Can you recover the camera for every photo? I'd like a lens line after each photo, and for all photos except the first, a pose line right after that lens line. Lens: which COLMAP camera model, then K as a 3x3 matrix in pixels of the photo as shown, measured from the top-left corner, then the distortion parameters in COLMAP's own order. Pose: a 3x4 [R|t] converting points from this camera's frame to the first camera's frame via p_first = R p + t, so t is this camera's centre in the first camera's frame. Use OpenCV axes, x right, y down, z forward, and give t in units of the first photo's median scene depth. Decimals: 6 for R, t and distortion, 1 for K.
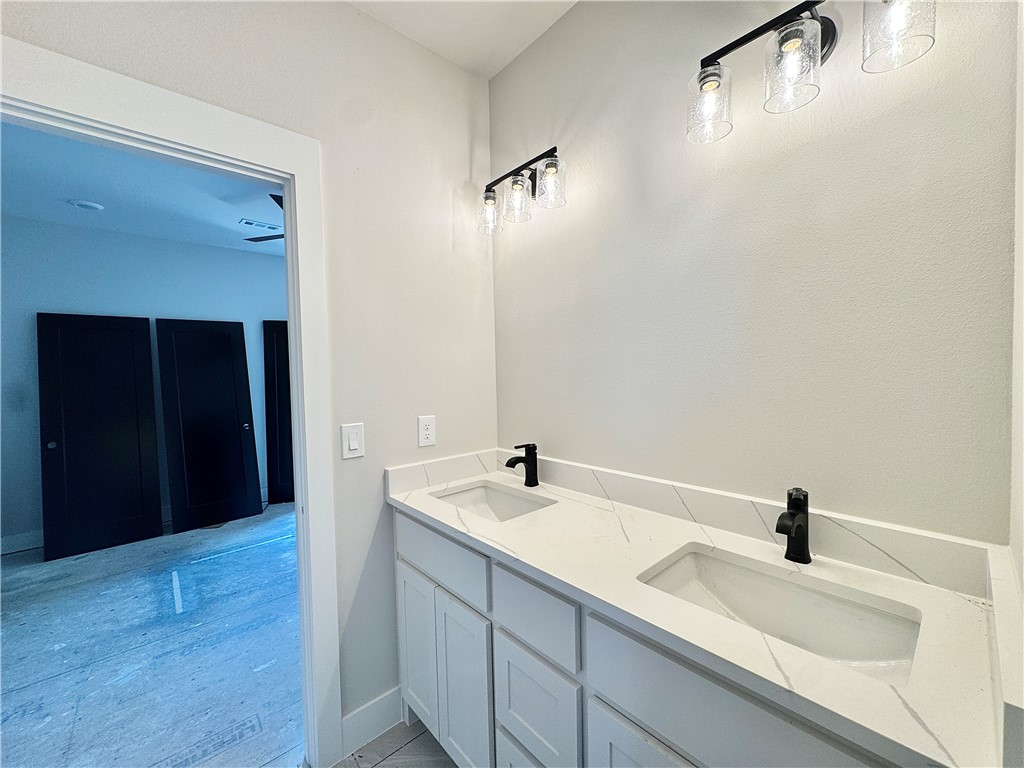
lens RADIAL K [[409.4, 0, 513.6], [0, 409.4, 386.0], [0, 0, 1]] dist [-0.003239, 0.000325]
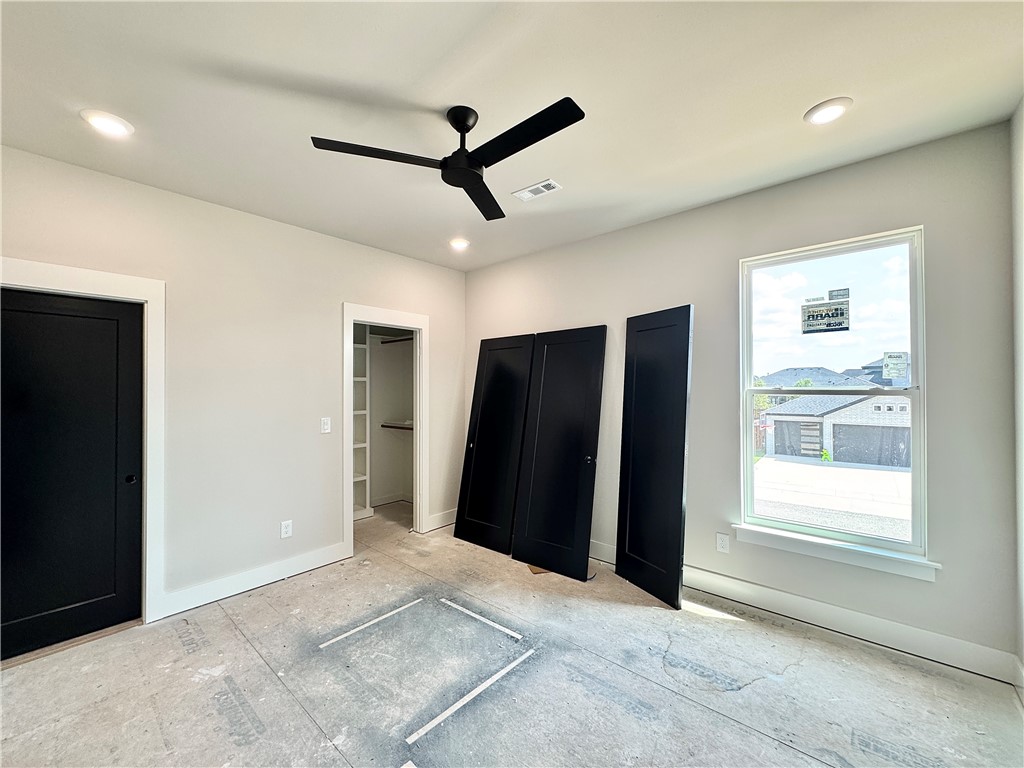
lens RADIAL K [[409.4, 0, 512.5], [0, 409.4, 384.6], [0, 0, 1]] dist [-0.003239, 0.000325]
pose [[0.113823, 0.015518, -0.993380, 0.135897], [-0.035438, 0.999305, 0.011550, -0.066042], [0.992869, 0.033889, 0.114294, 1.091702]]
